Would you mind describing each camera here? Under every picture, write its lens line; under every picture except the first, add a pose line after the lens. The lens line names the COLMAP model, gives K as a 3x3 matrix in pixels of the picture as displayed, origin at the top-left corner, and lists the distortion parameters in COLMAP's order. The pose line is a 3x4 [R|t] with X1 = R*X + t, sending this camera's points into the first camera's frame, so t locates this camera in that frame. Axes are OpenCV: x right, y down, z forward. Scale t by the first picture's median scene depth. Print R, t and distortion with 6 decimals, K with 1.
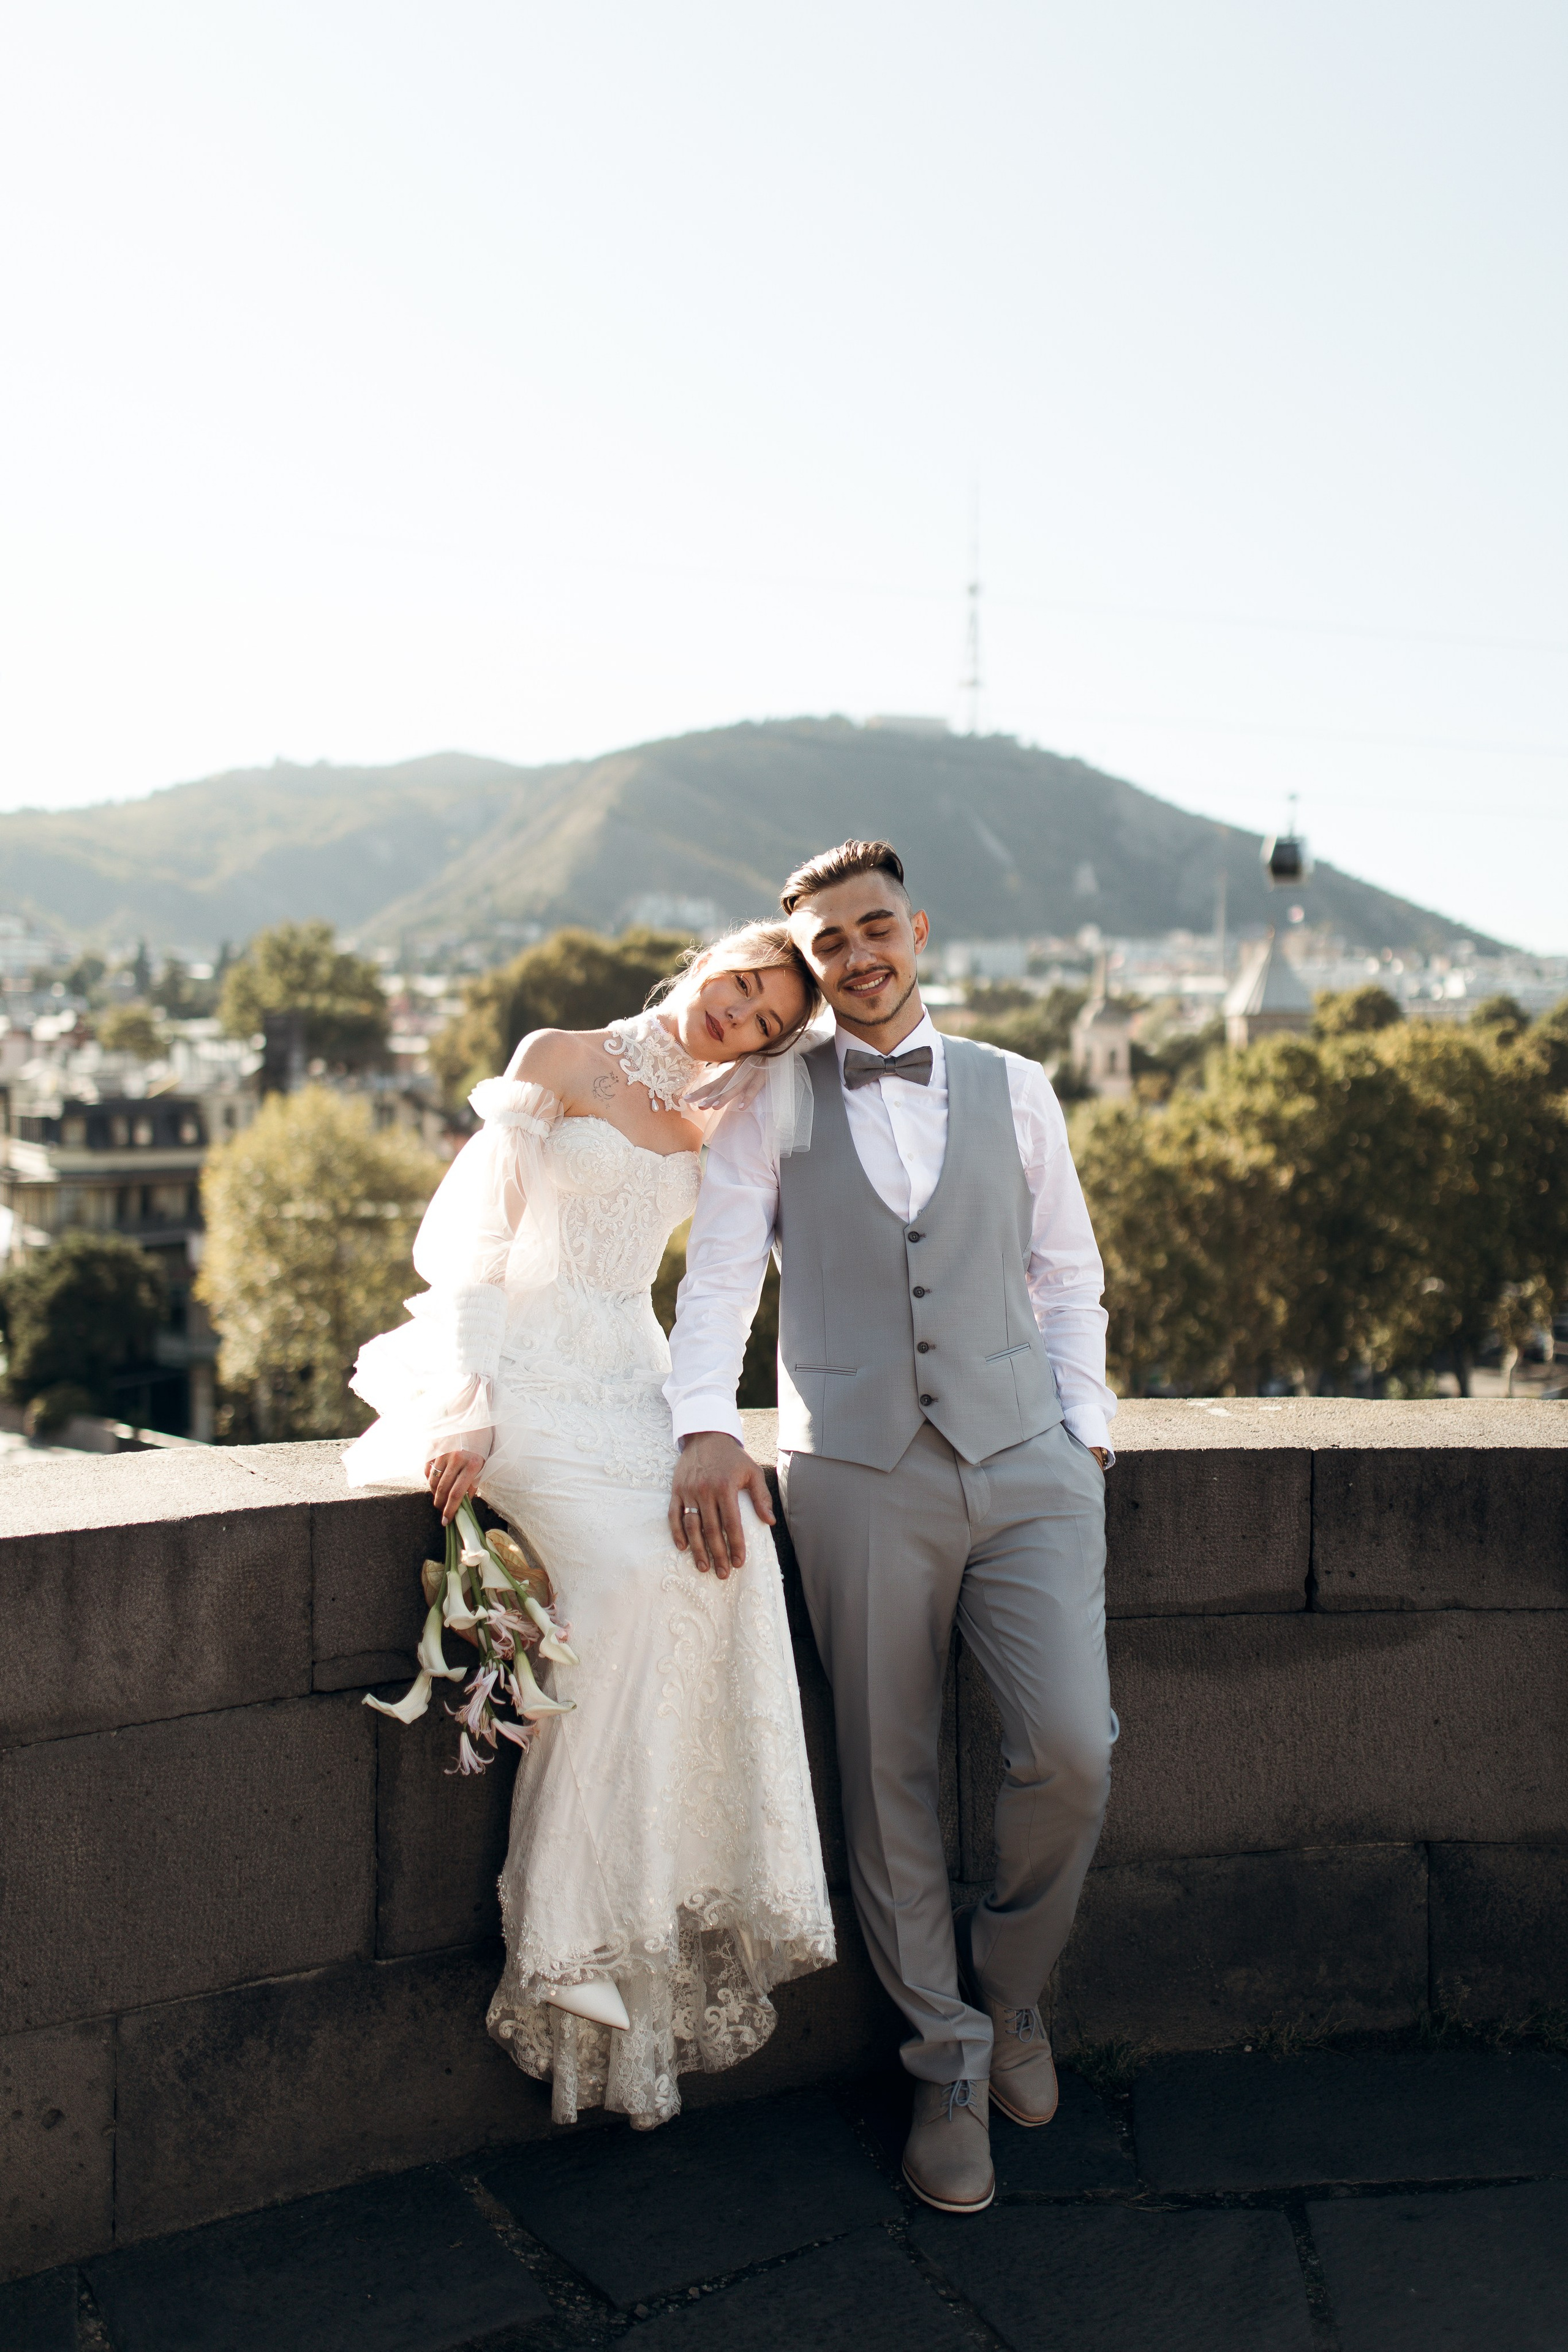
lens RADIAL K [[2327.6, 0, 792.1], [0, 2327.6, 1181.6], [0, 0, 1]] dist [0.000860, 0.000000]
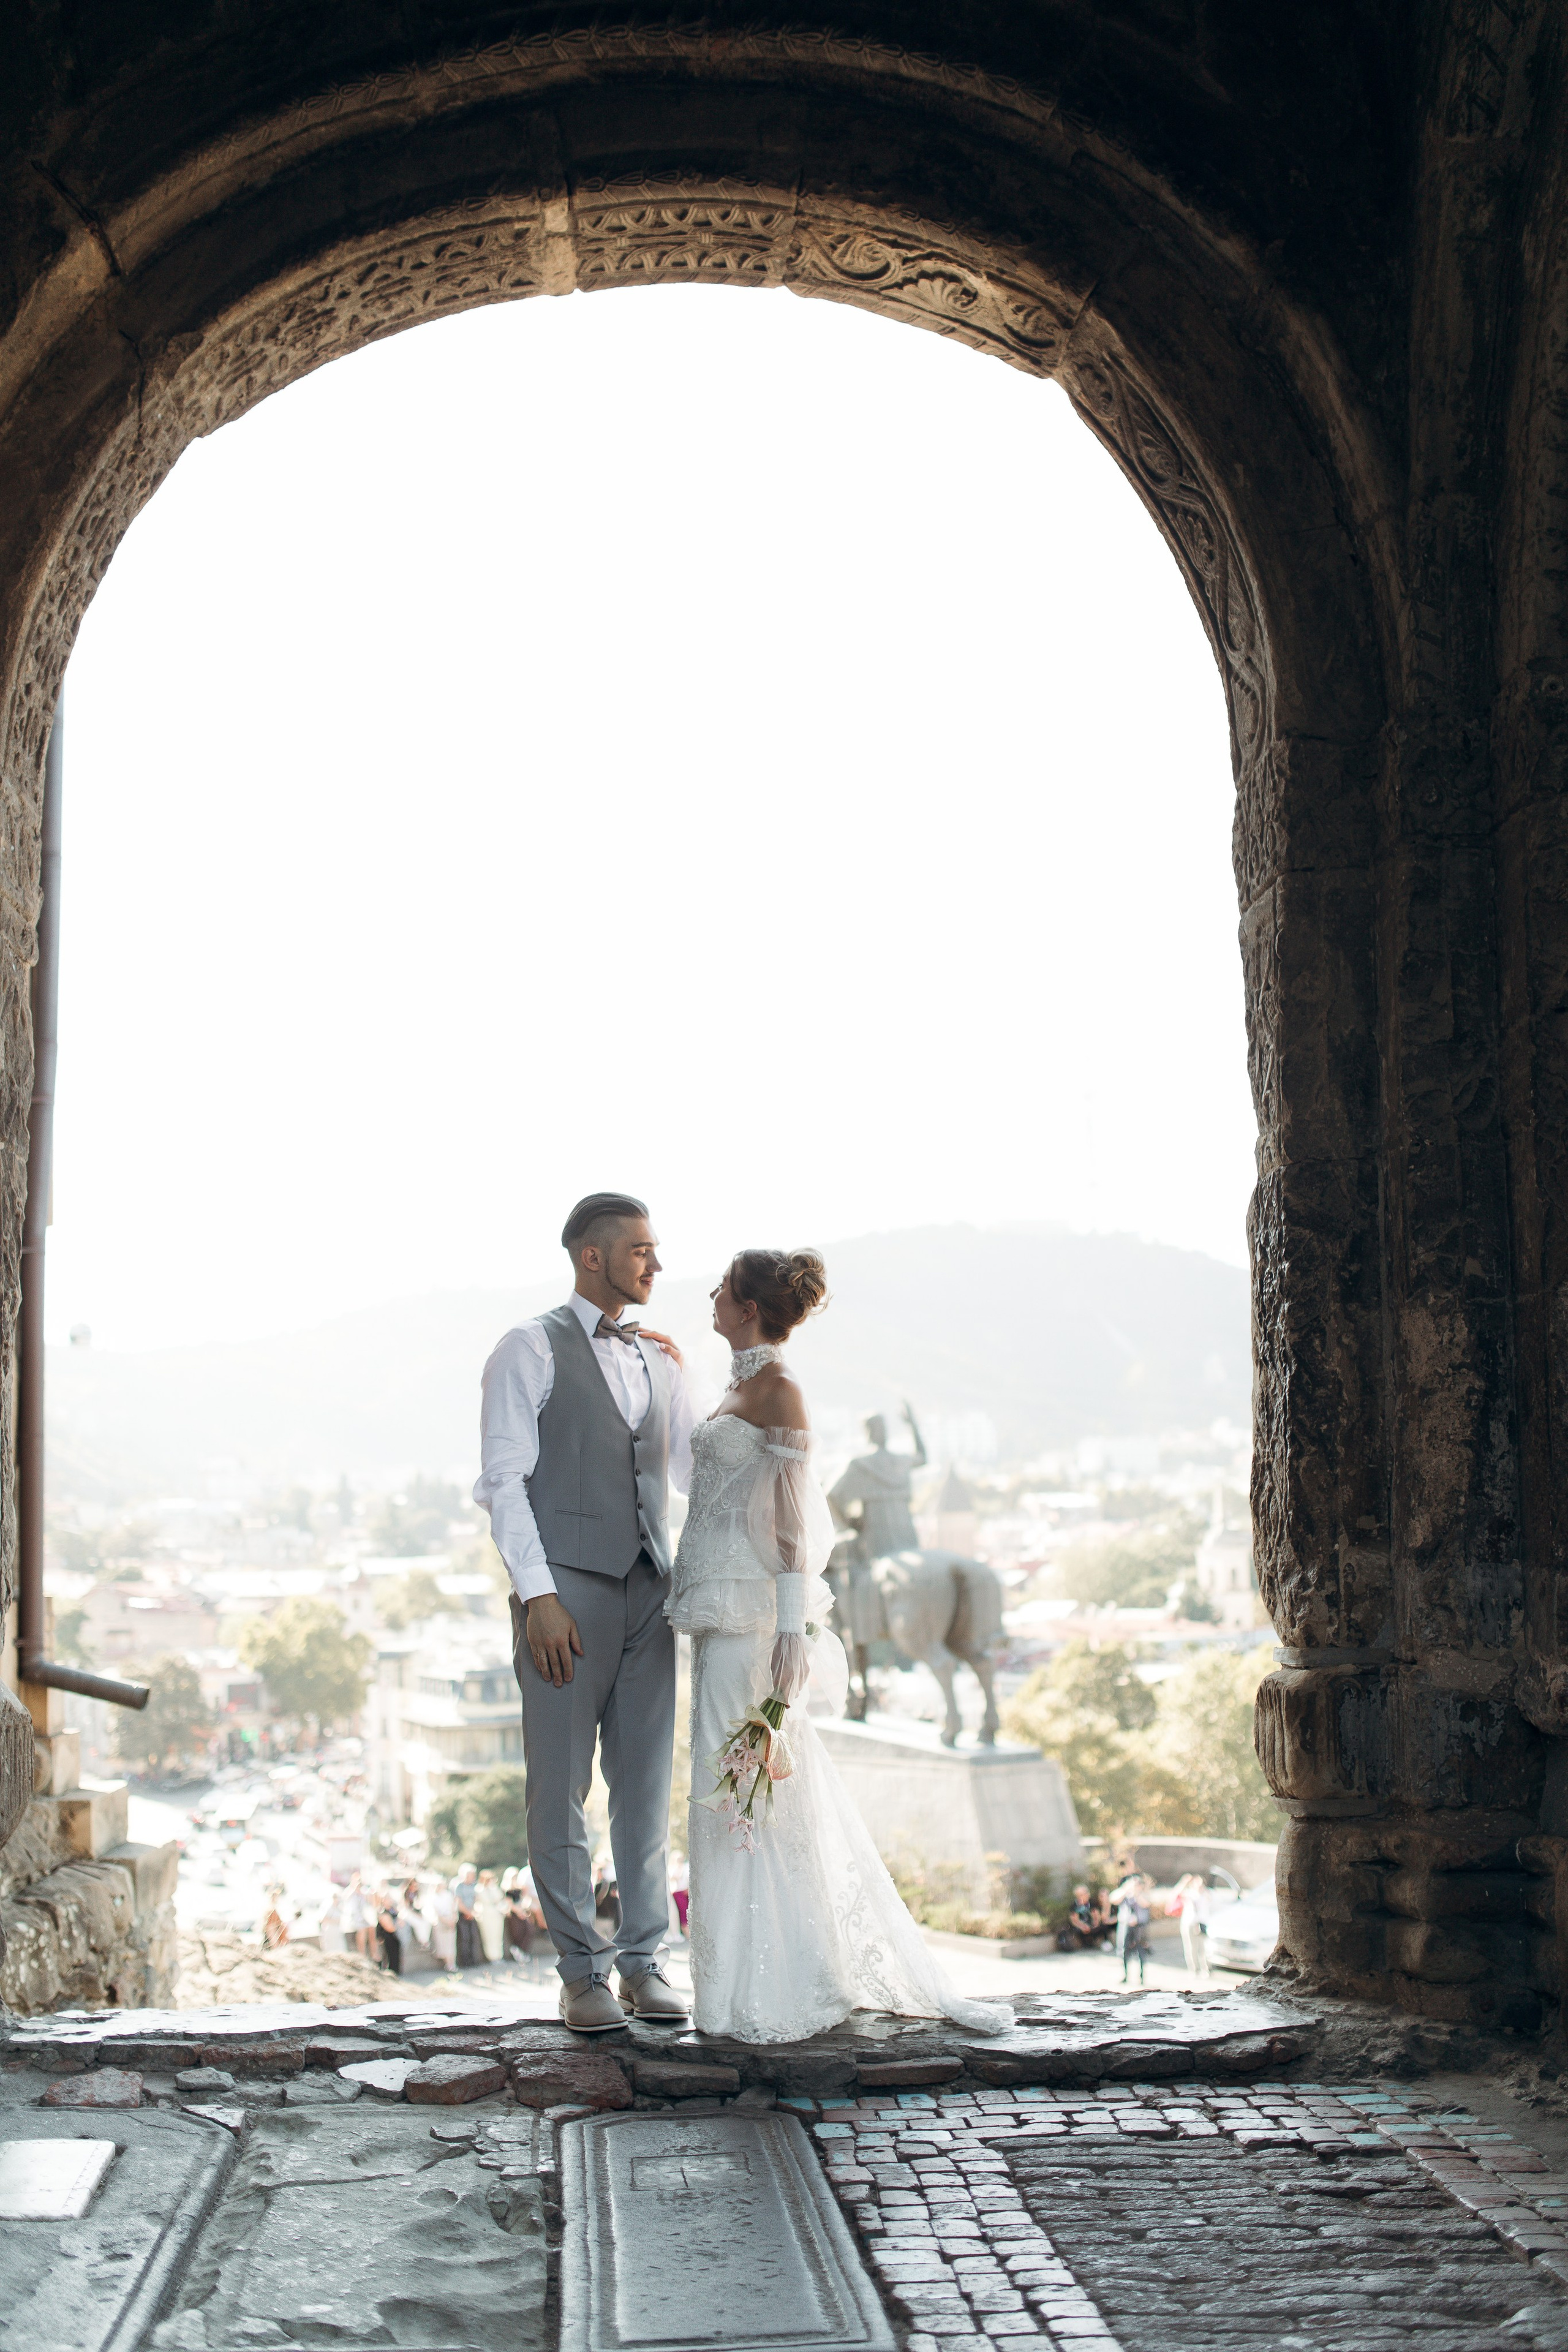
lens RADIAL K [[2280.5, 0, 593.9], [0, 2280.5, 1342.7], [0, 0, 1]] dist [0.004463, 0.000000]
pose [[0.989208, -0.039378, -0.141125, -0.029857], [0.018644, 0.989207, -0.145332, -0.031837], [0.145324, 0.141132, 0.979266, -0.467650]]
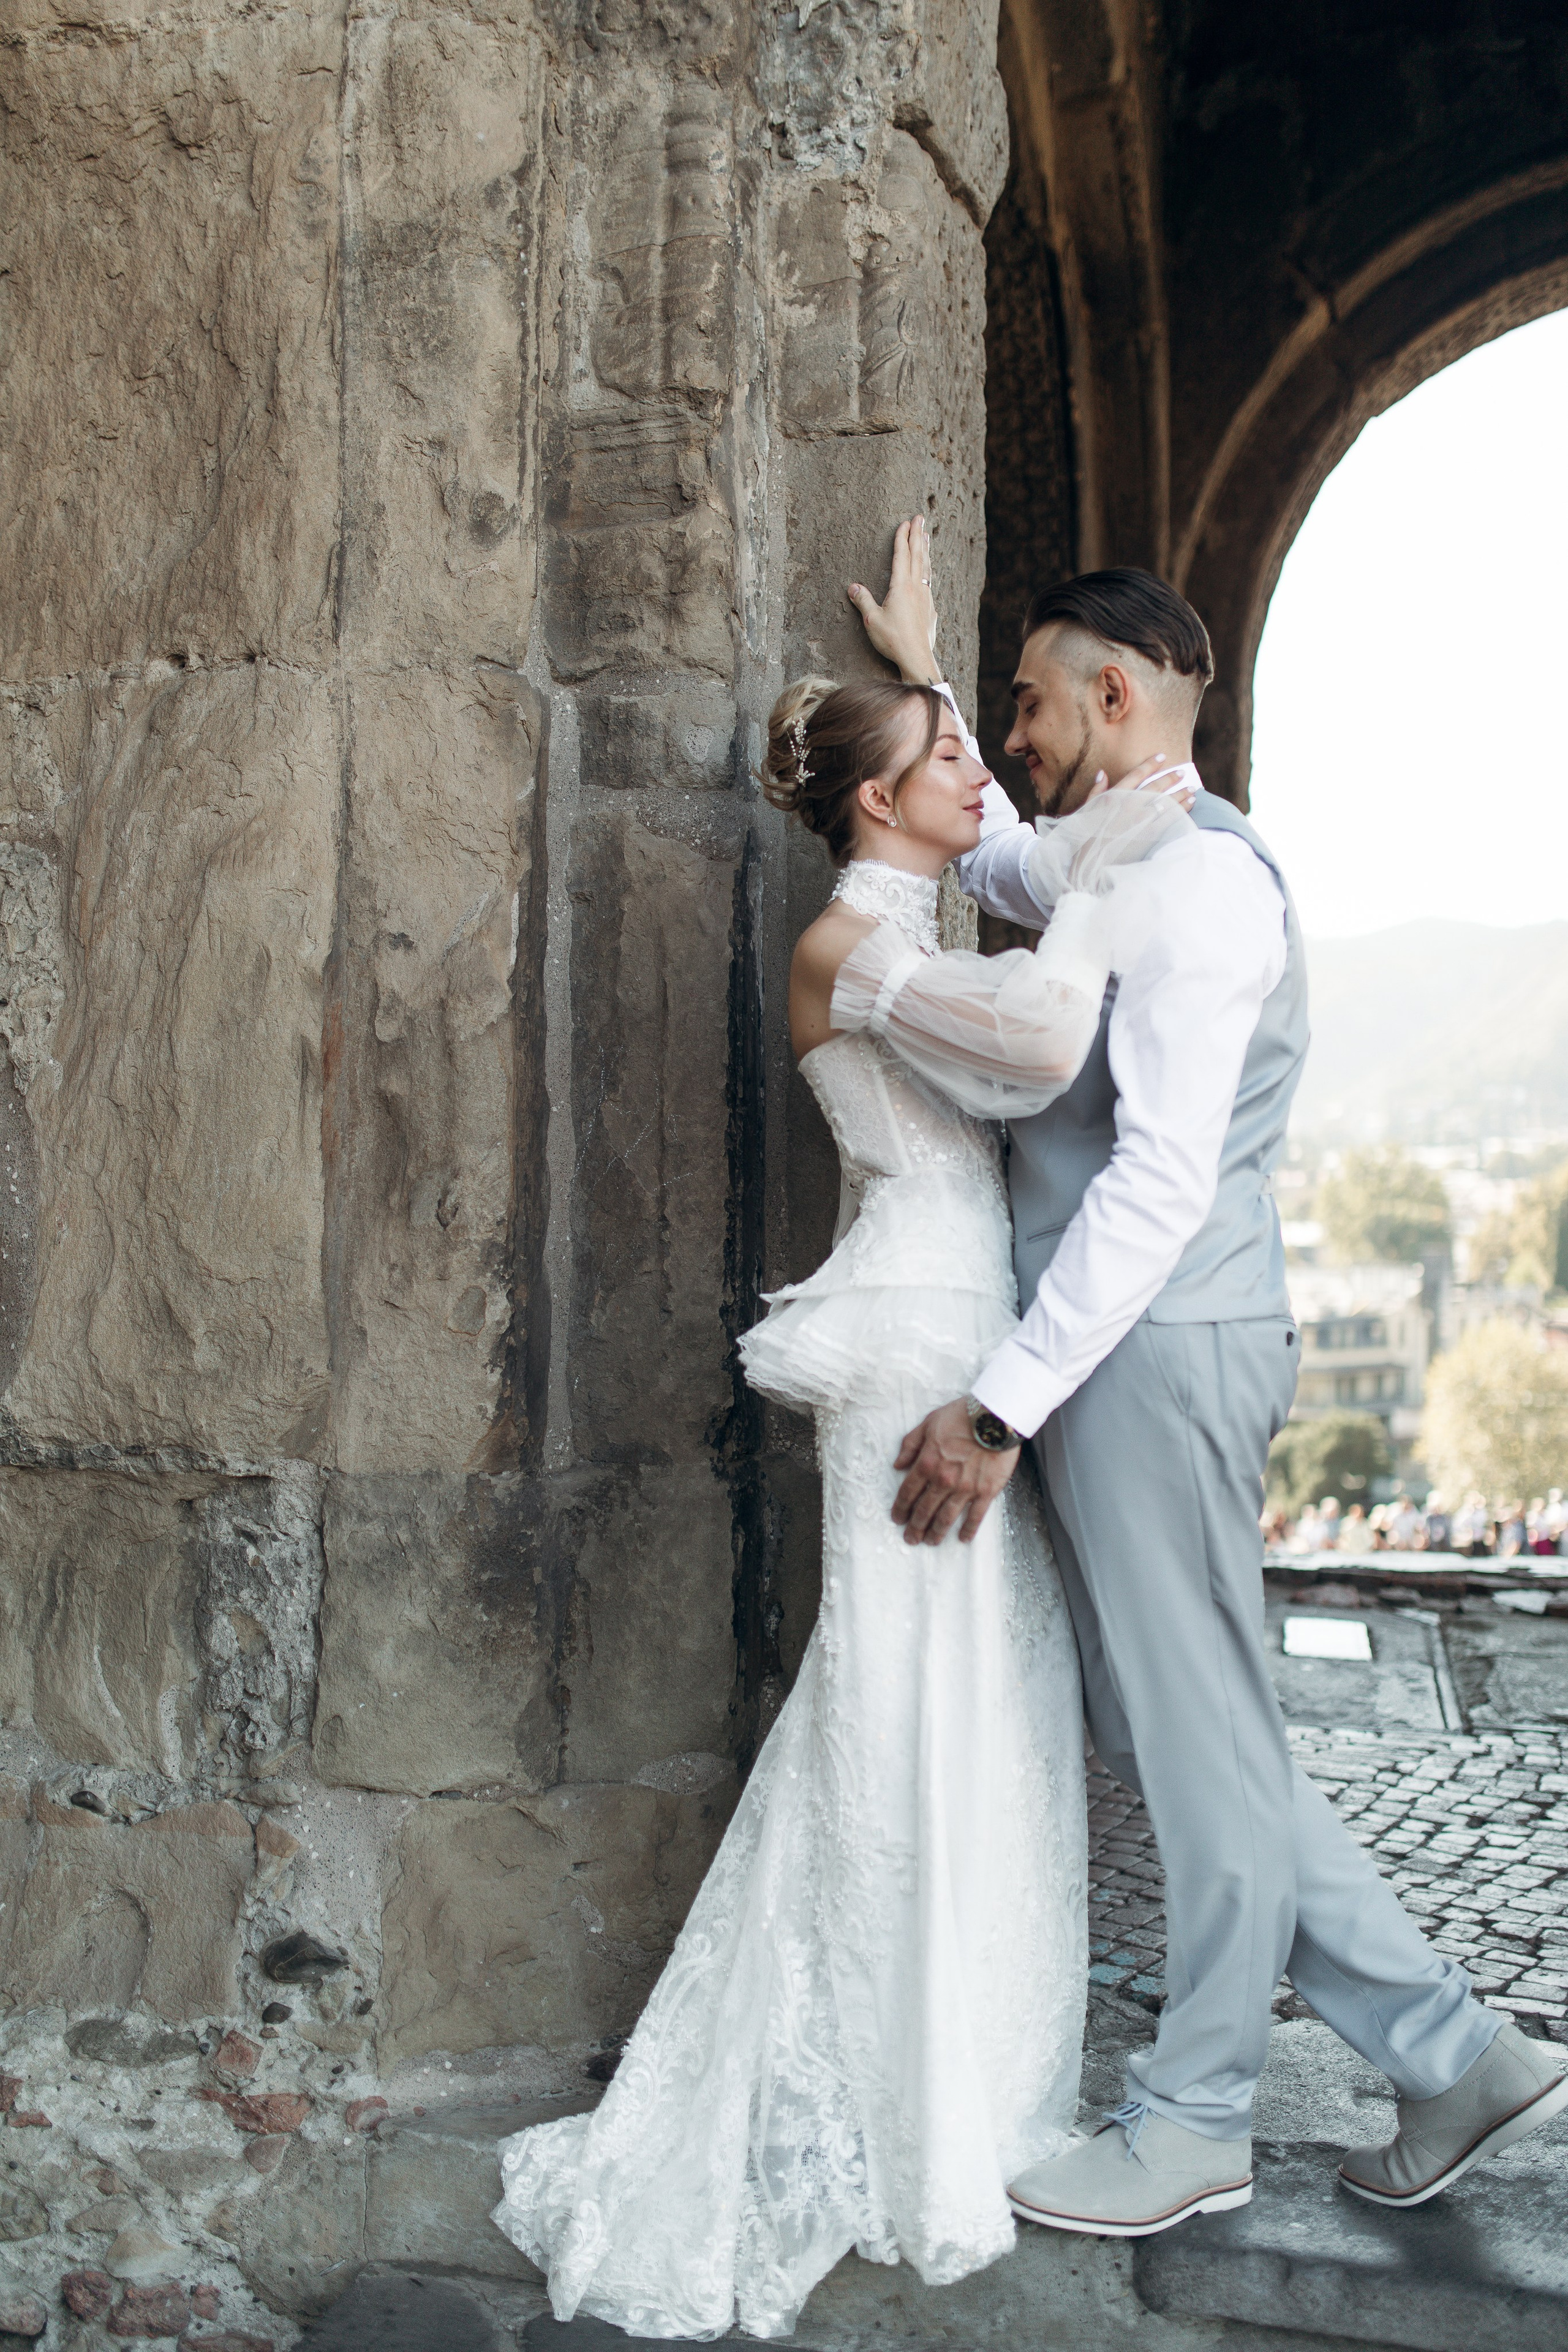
lens RADIAL K [[2221.9, 0, 801.7], [0, 2221.9, 1193.2], [0, 0, 1]] dist [0.003370, 0.000000]
pose [[0.915471, -0.011358, -0.402224, -0.037185], [-0.012441, 0.998325, -0.056506, -0.032093], [0.402192, 0.056733, 0.913796, -0.505173]]
